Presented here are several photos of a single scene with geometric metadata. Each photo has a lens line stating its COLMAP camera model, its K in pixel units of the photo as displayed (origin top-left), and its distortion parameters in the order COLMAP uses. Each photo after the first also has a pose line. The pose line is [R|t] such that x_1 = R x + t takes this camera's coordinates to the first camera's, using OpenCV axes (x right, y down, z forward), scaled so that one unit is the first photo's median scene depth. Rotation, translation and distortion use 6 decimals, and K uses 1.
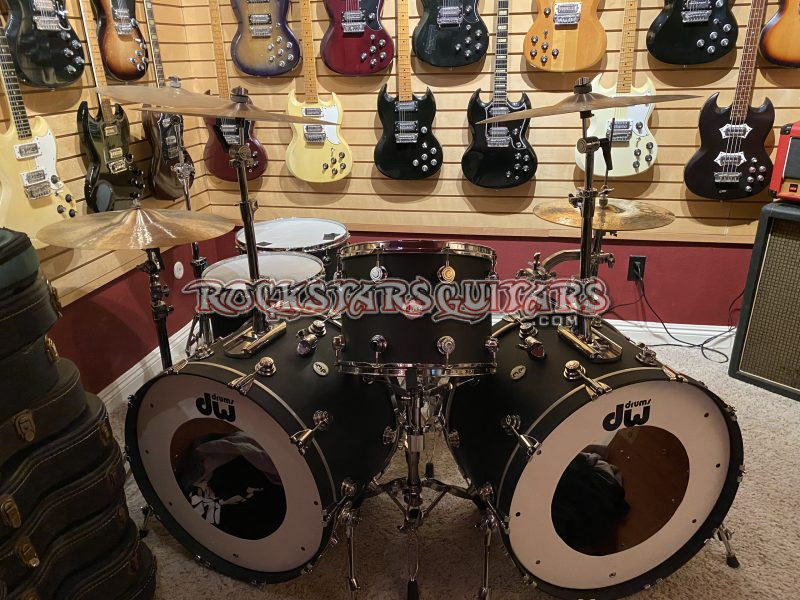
lens RADIAL K [[604.0, 0, 398.3], [0, 604.0, 302.0], [0, 0, 1]] dist [-0.062758, 0.021805]
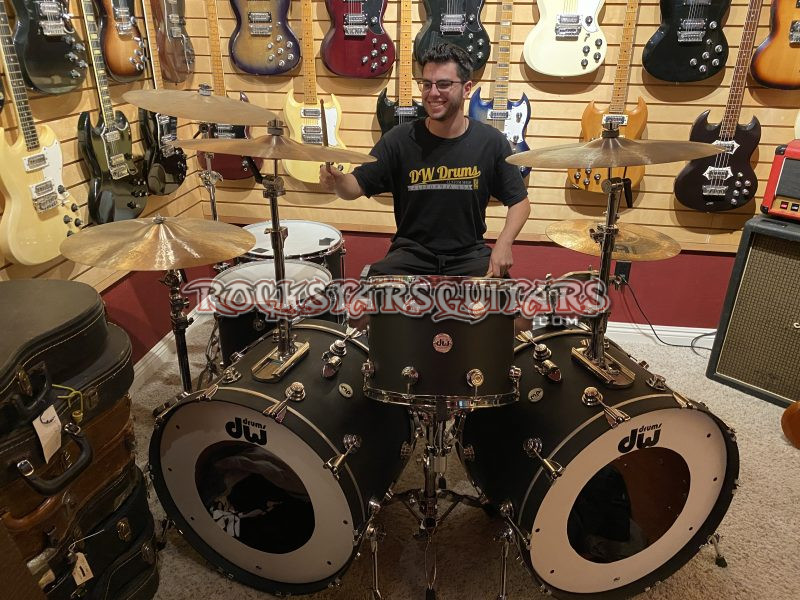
lens RADIAL K [[604.0, 0, 403.4], [0, 604.0, 298.7], [0, 0, 1]] dist [-0.062758, 0.021805]
pose [[0.997604, 0.006808, 0.068849, -0.091153], [-0.009455, 0.999226, 0.038195, -0.076789], [-0.068536, -0.038755, 0.996896, -0.025035]]
